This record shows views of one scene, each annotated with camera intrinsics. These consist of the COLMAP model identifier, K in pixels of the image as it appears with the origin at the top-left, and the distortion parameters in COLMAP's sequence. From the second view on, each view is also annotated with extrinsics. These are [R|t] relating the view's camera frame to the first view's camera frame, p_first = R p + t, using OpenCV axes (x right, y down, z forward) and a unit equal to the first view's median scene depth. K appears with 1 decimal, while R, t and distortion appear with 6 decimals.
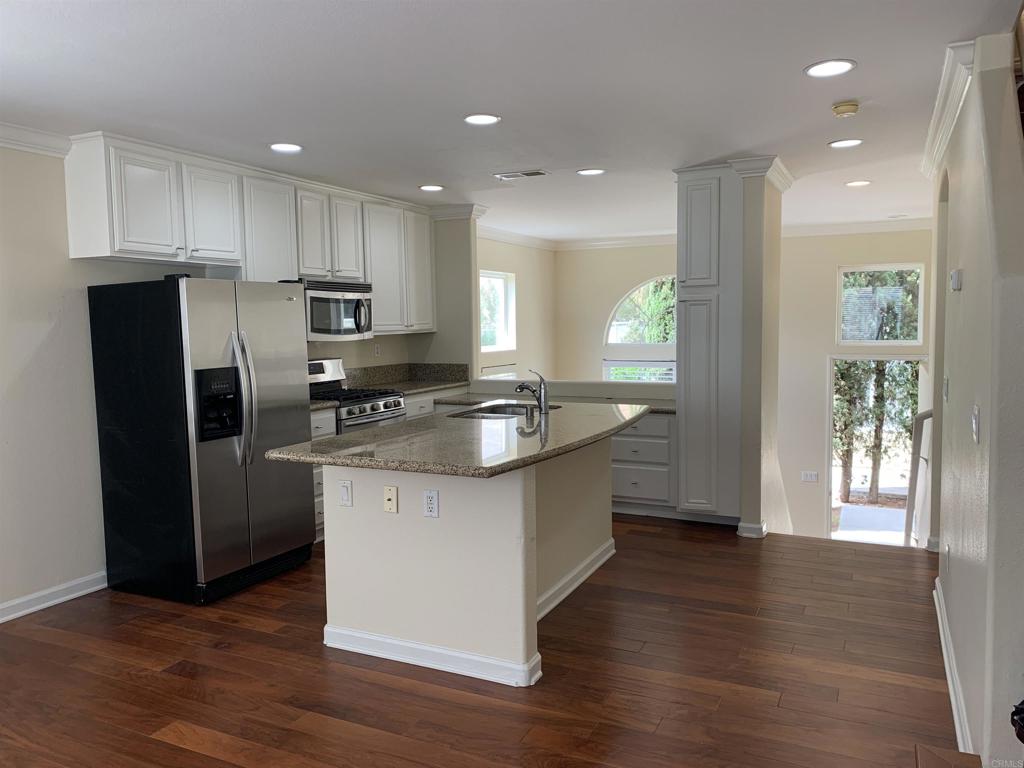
lens RADIAL K [[777.4, 0, 508.4], [0, 777.4, 388.0], [0, 0, 1]] dist [0.002004, -0.005716]
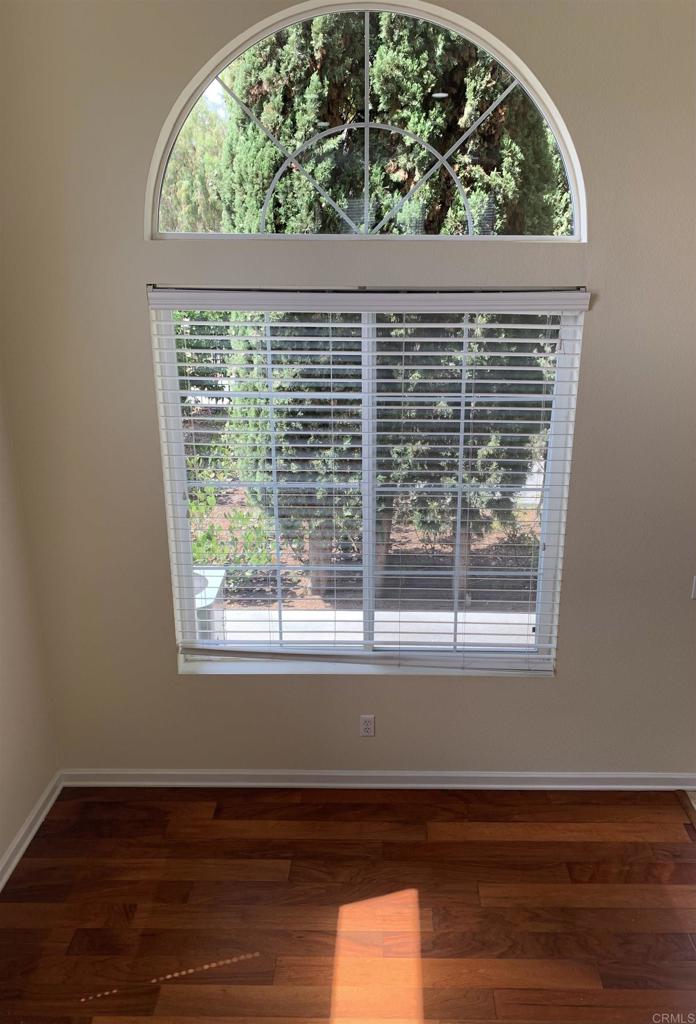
lens RADIAL K [[805.7, 0, 383.8], [0, 805.7, 514.5], [0, 0, 1]] dist [0.037991, 0.000207]
pose [[0.902718, -0.116773, 0.414083, 0.130498], [0.019222, 0.972447, 0.232329, -0.044870], [-0.429804, -0.201768, 0.880090, 1.414511]]
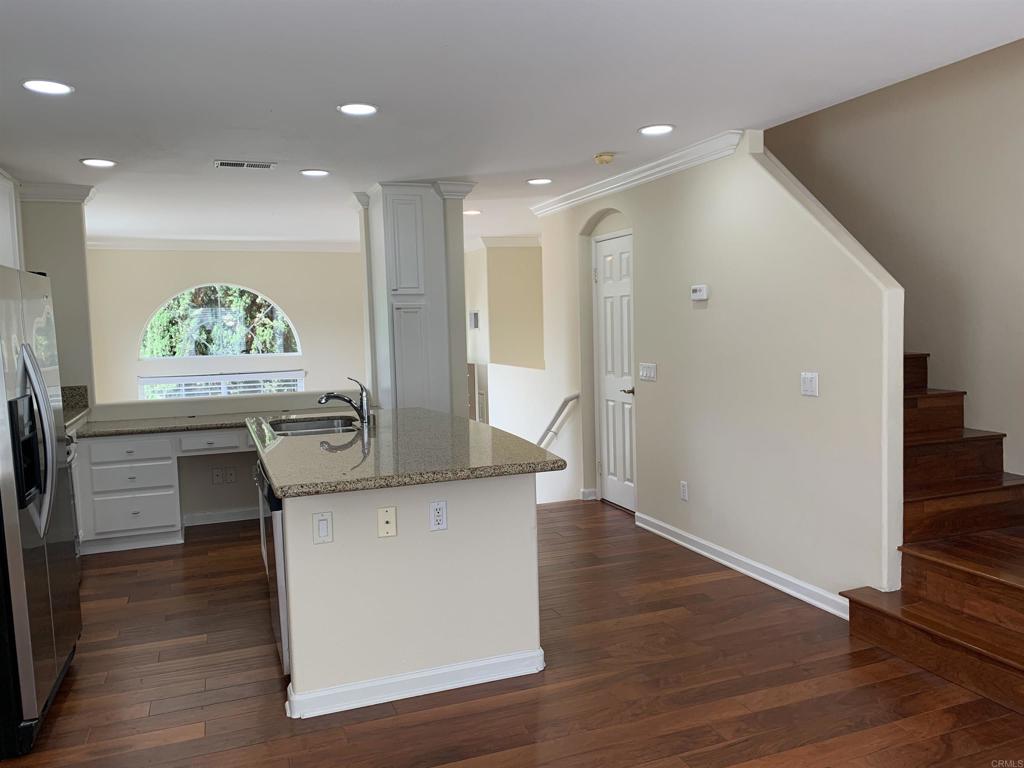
lens RADIAL K [[777.4, 0, 508.4], [0, 777.4, 388.0], [0, 0, 1]] dist [0.002004, -0.005716]
pose [[0.683224, -0.063190, 0.727469, -0.515597], [0.076991, 0.996929, 0.014287, -0.009361], [-0.726138, 0.046248, 0.685991, 0.203445]]
